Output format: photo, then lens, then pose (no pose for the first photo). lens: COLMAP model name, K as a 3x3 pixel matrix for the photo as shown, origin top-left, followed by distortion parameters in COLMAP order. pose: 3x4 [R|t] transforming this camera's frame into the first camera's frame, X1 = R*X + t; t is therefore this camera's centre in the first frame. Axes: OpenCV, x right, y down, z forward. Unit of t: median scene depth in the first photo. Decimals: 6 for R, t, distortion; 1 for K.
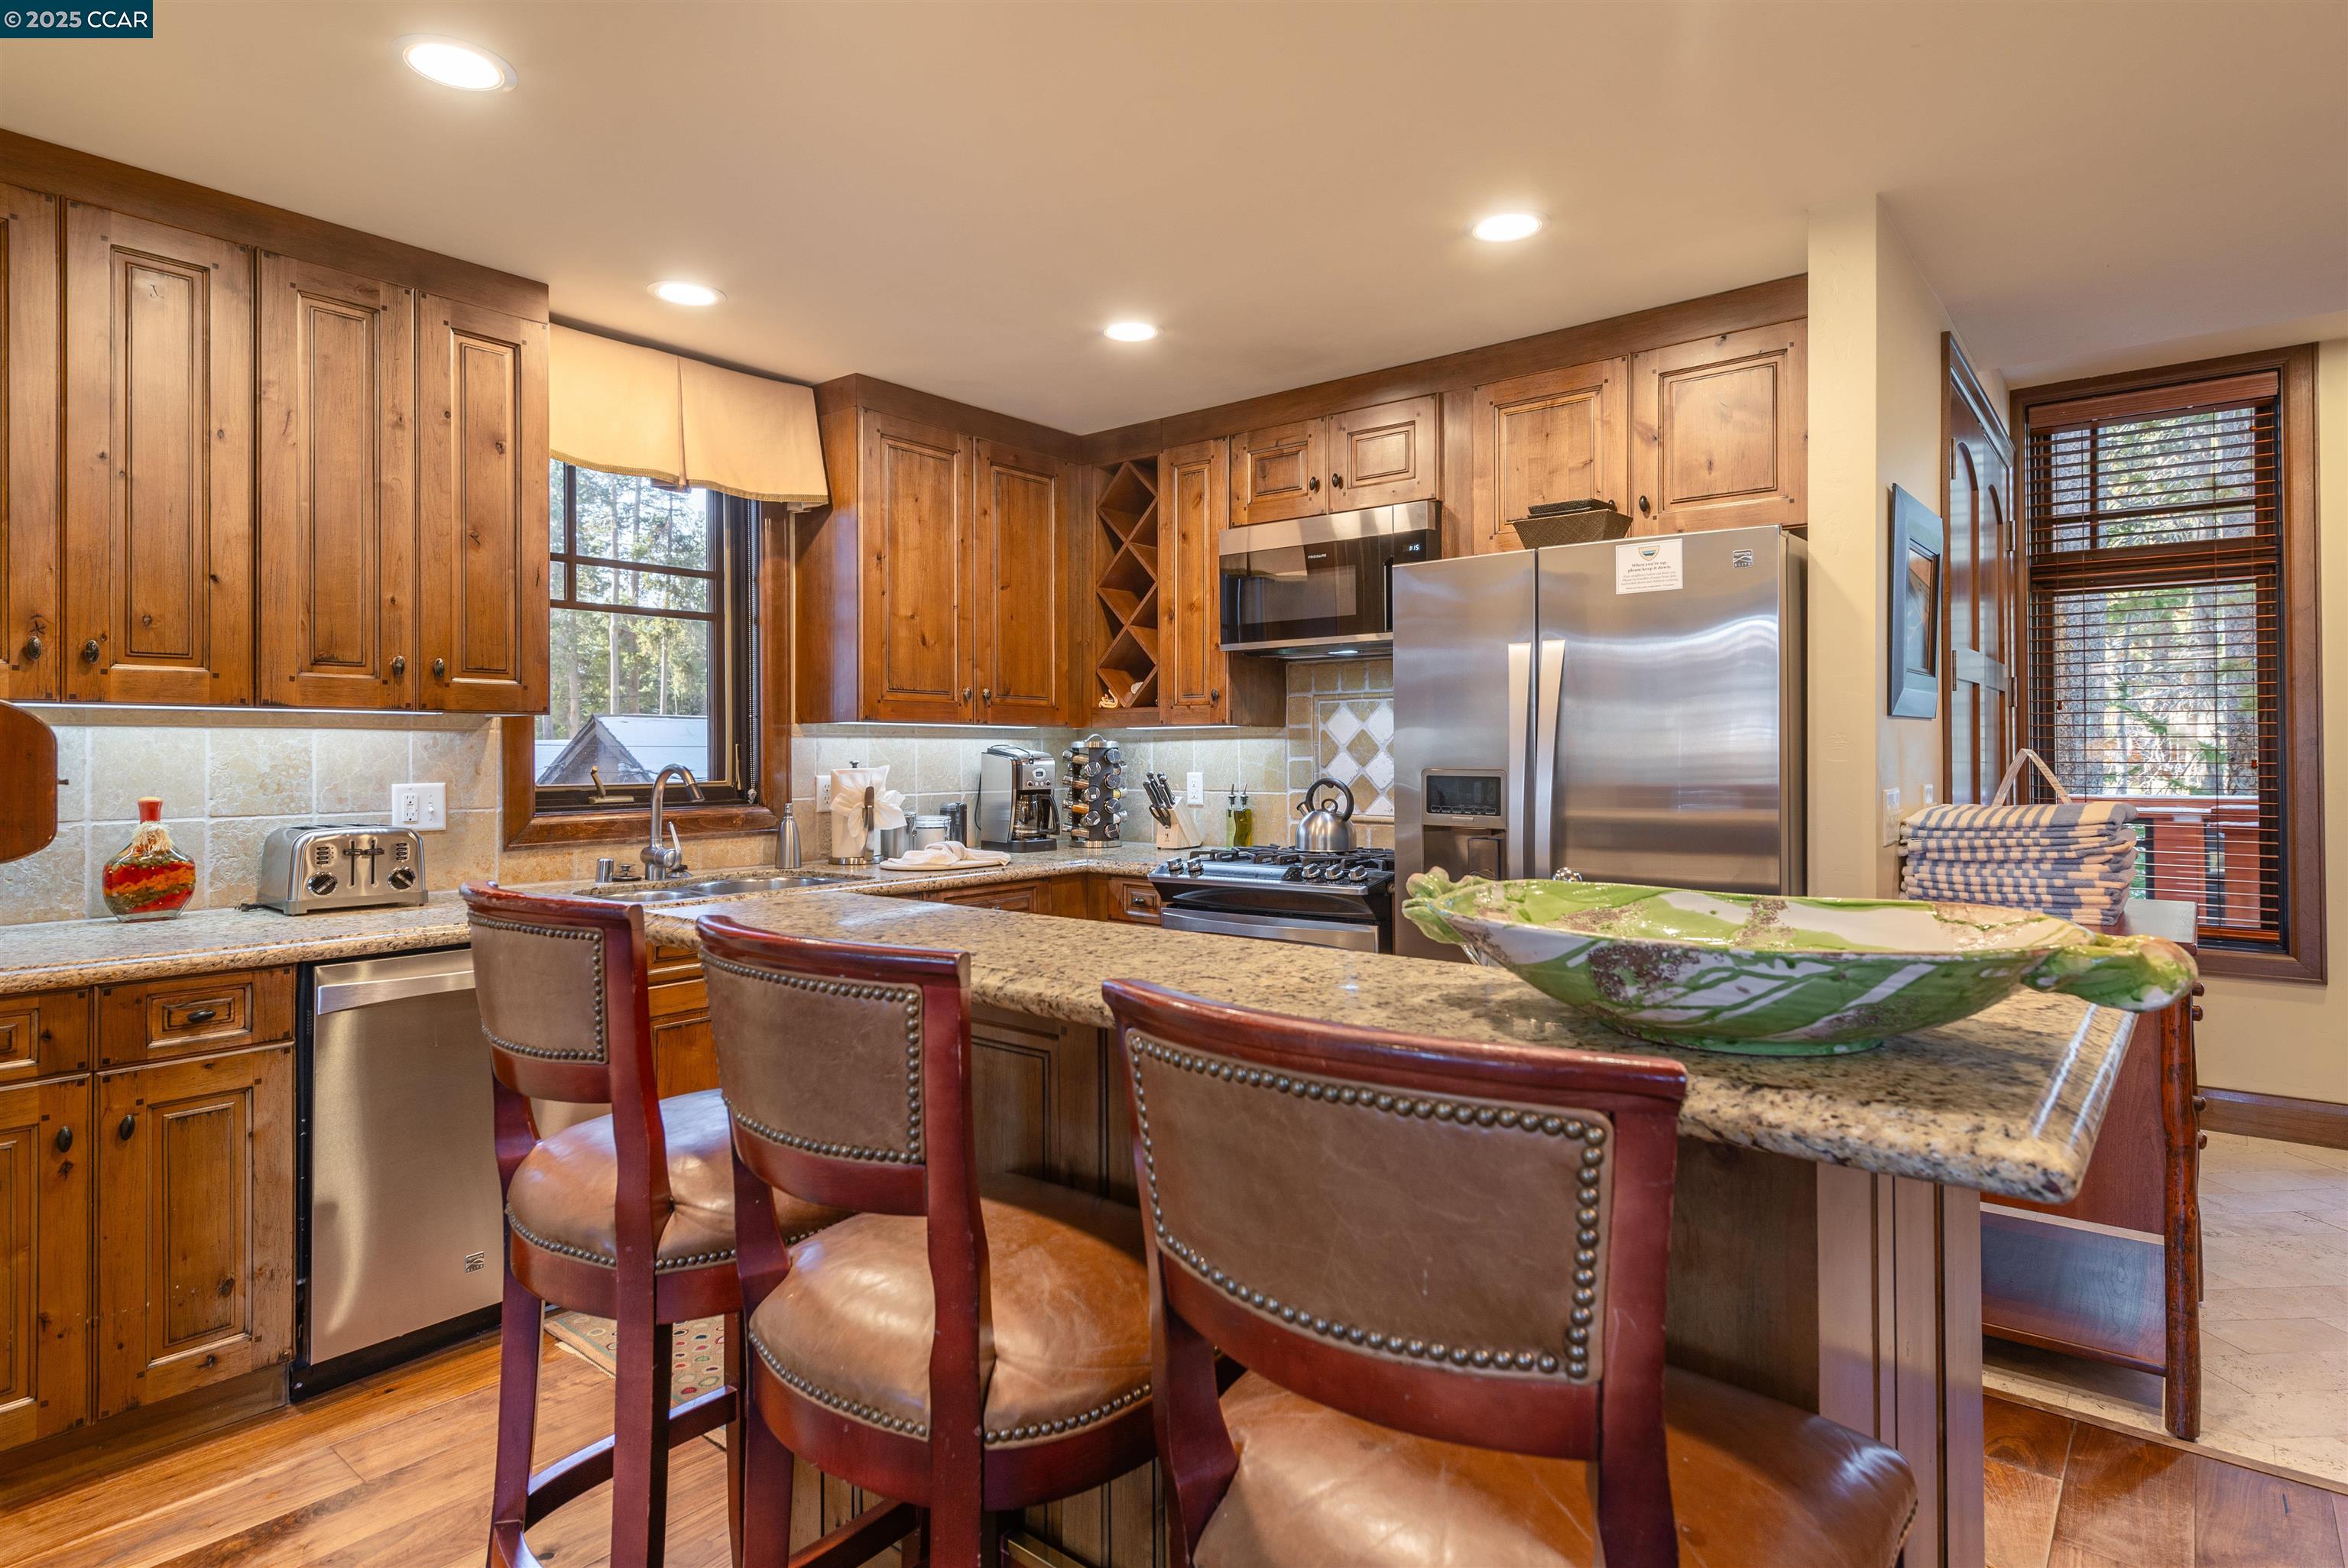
lens RADIAL K [[1261.0, 0, 1226.7], [0, 1261.0, 751.9], [0, 0, 1]] dist [0.003296, -0.002202]
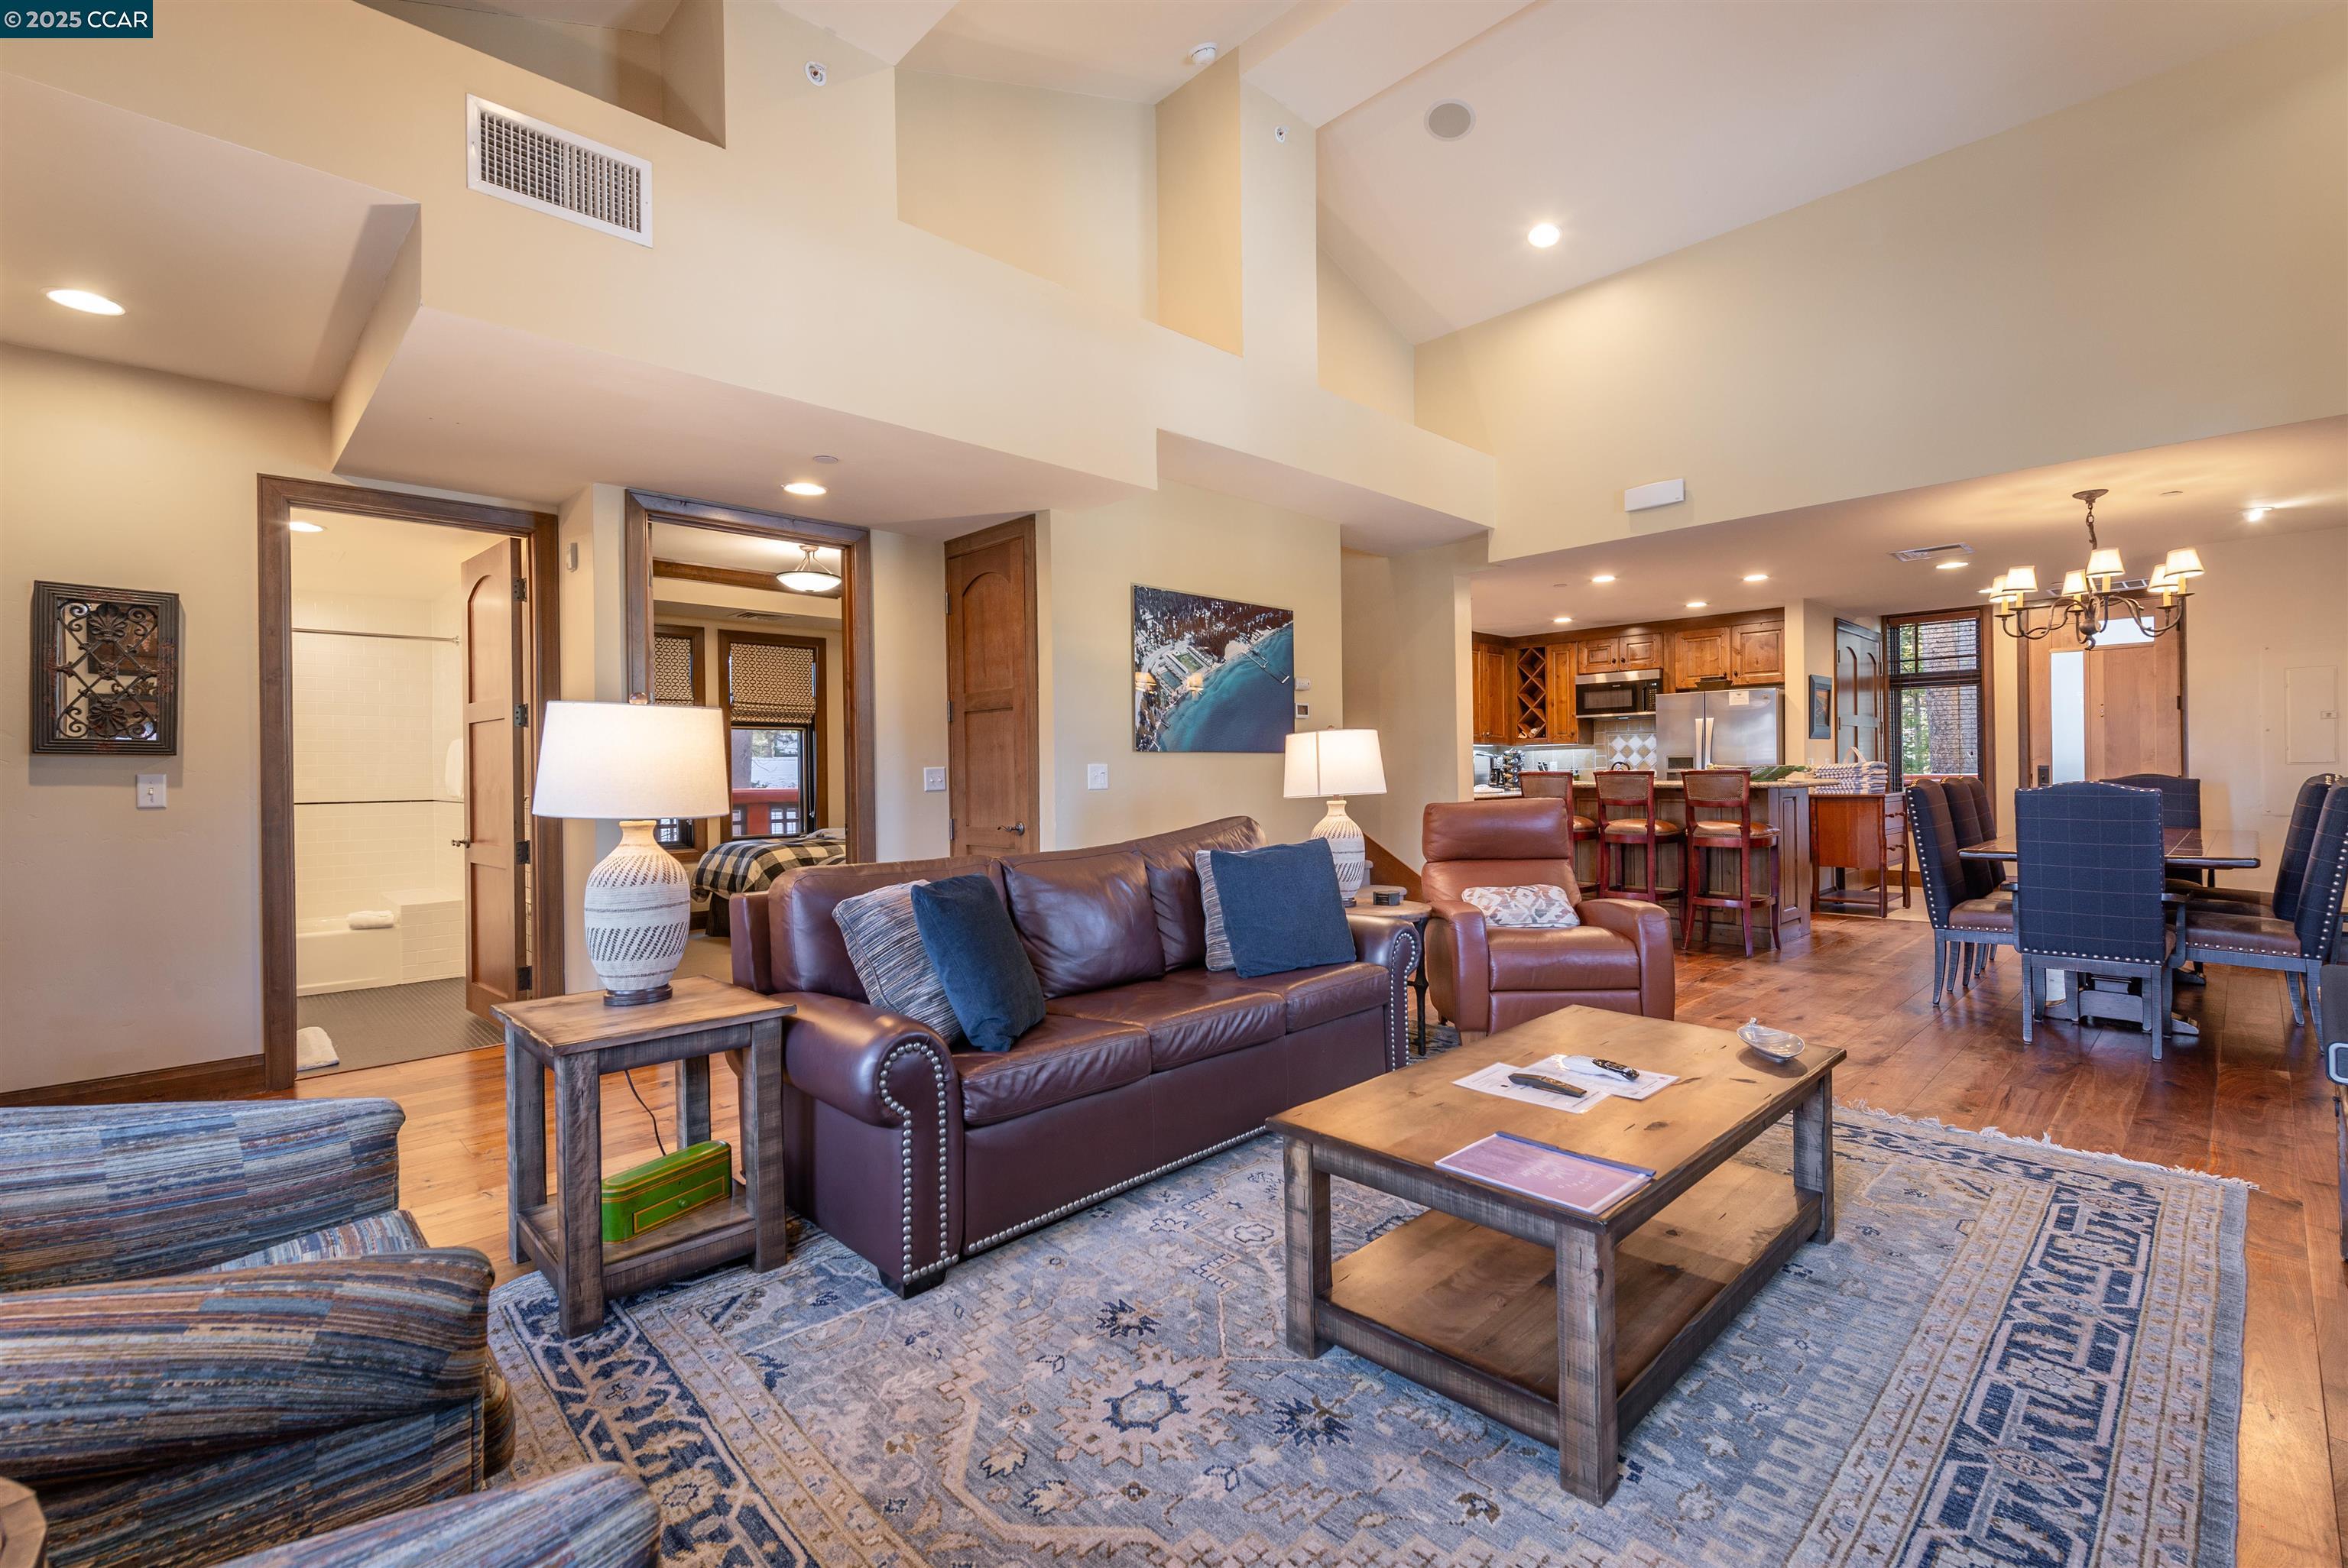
lens RADIAL K [[1062.3, 0, 1186.0], [0, 1062.3, 777.6], [0, 0, 1]] dist [-0.000761, 0.000139]
pose [[0.990768, -0.008322, -0.135312, -0.651323], [0.009424, 0.999927, 0.007511, 0.033259], [0.135240, -0.008717, 0.990775, -1.761216]]
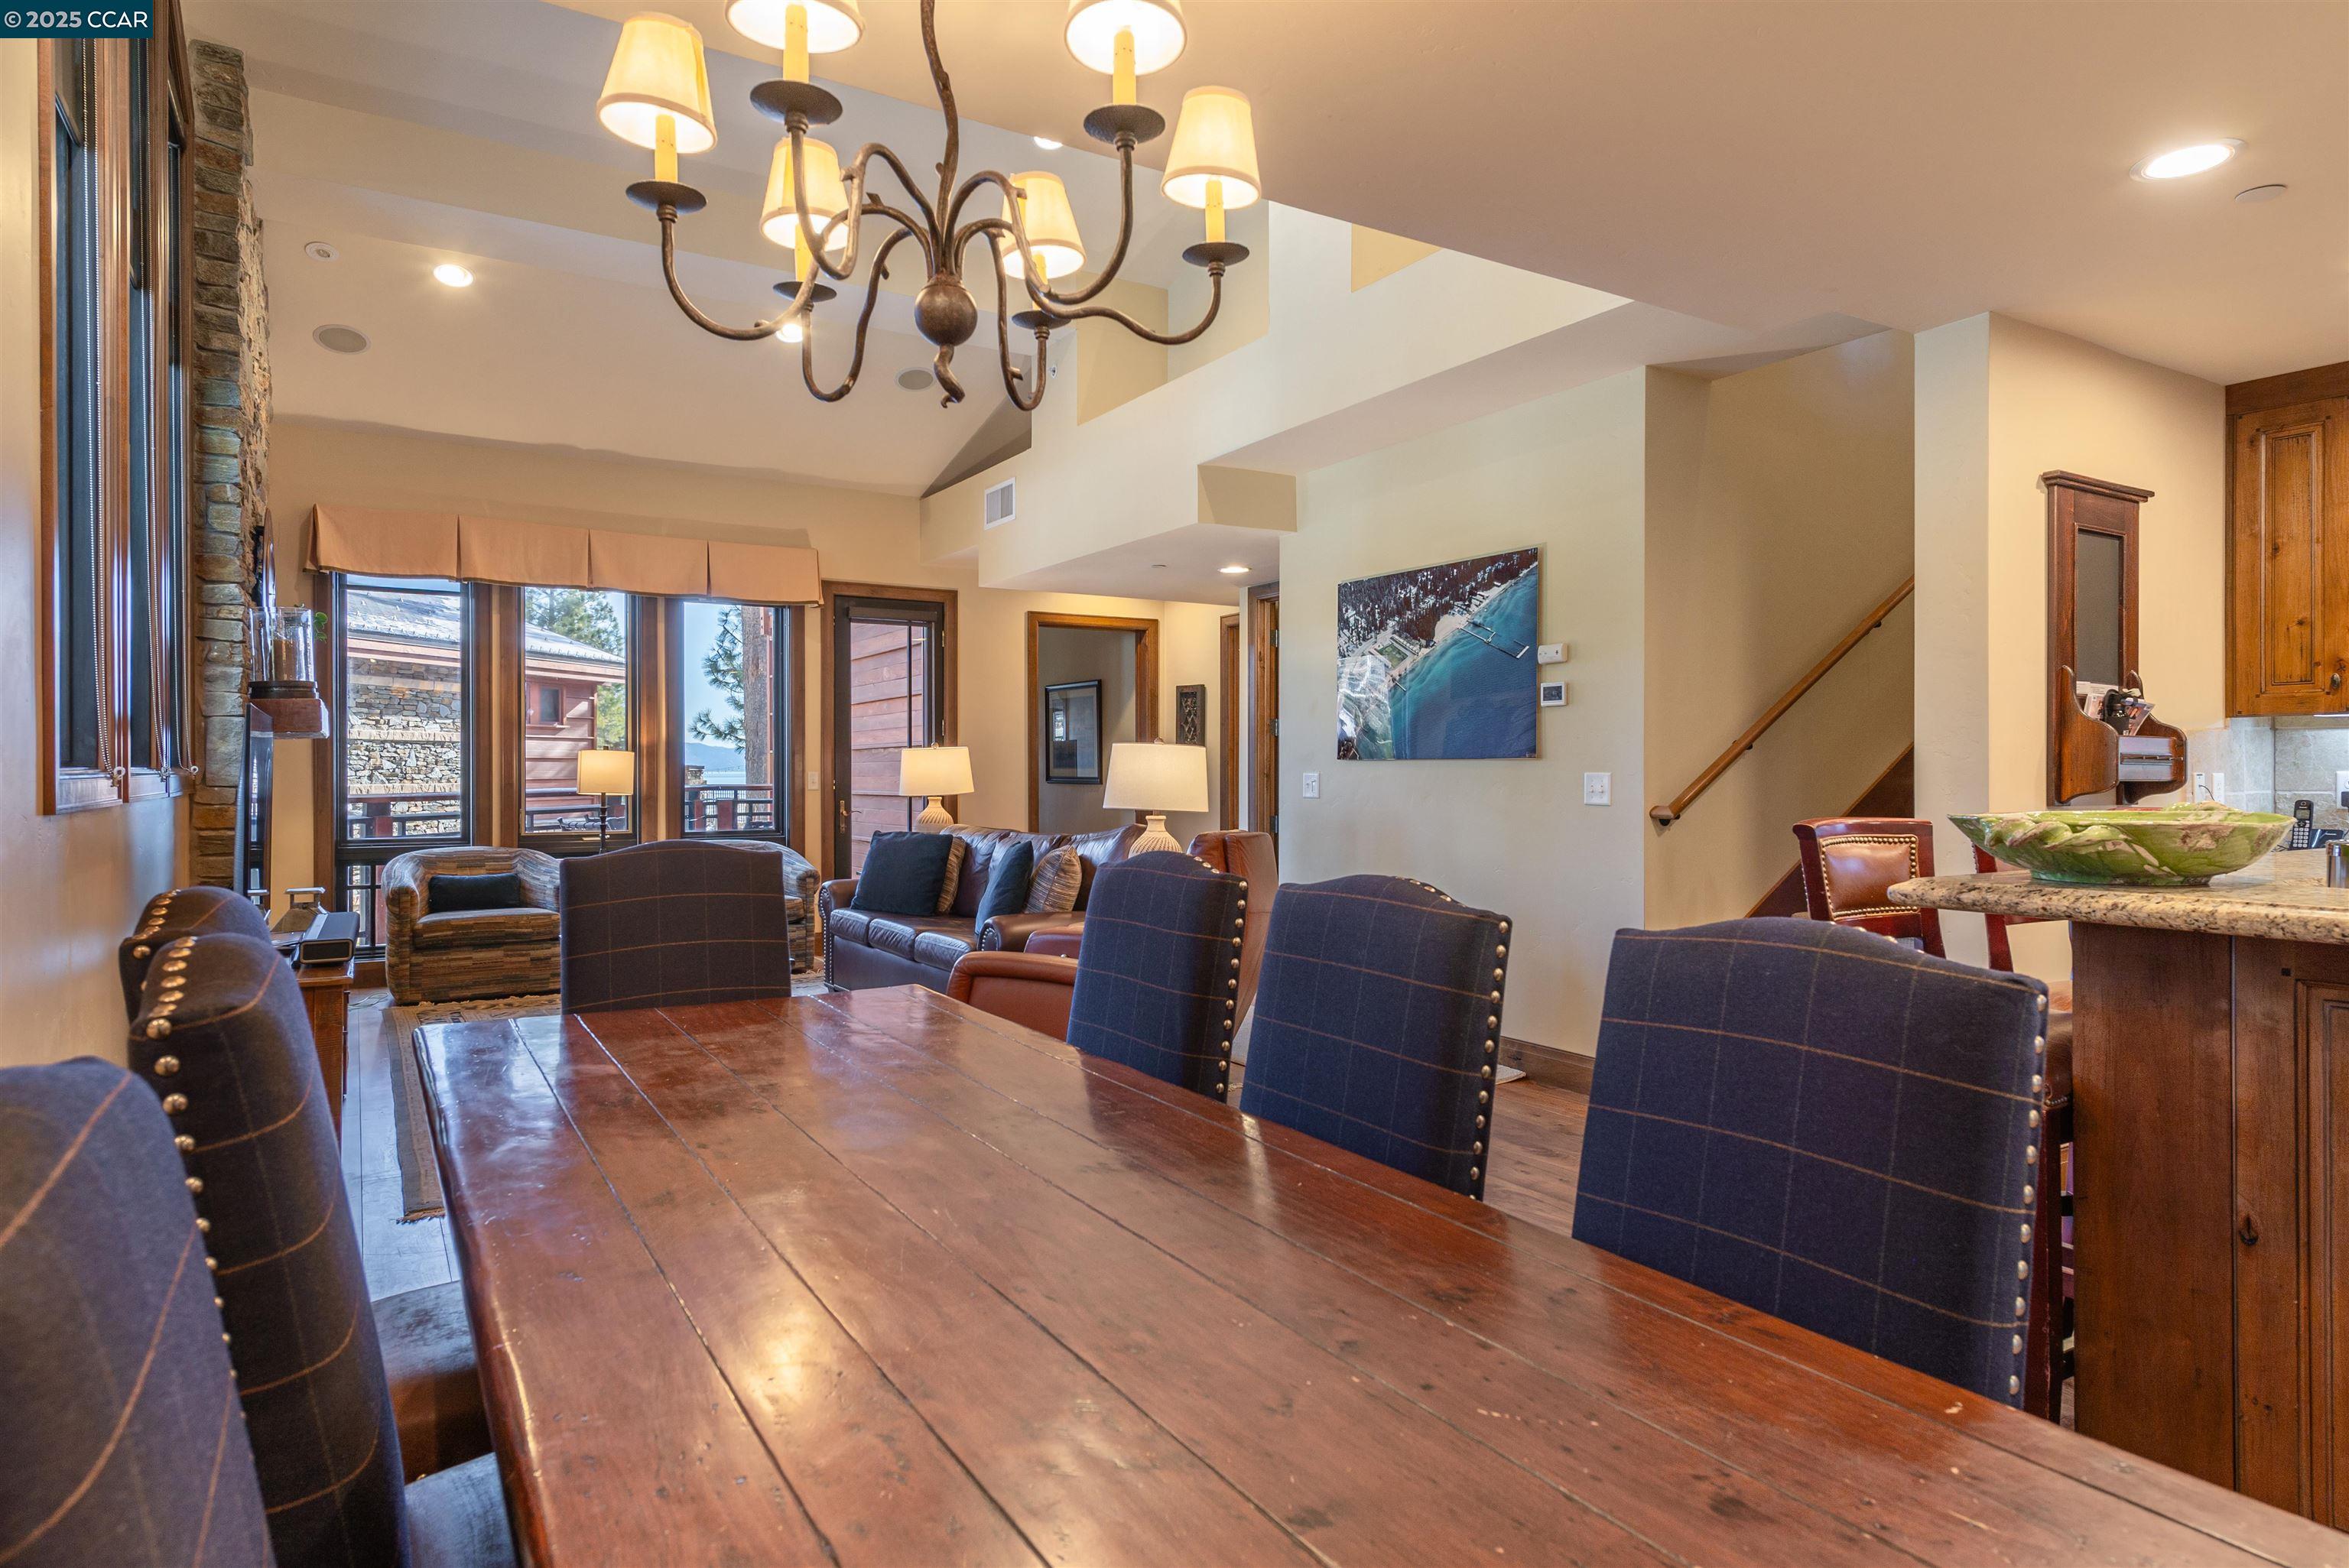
lens RADIAL K [[1338.7, 0, 1189.3], [0, 1338.7, 787.2], [0, 0, 1]] dist [0.013351, -0.001821]
pose [[-0.357528, 0.018712, -0.933715, 0.803730], [0.005729, 0.999824, 0.017843, 0.010096], [0.933885, 0.001030, -0.357572, 0.153690]]
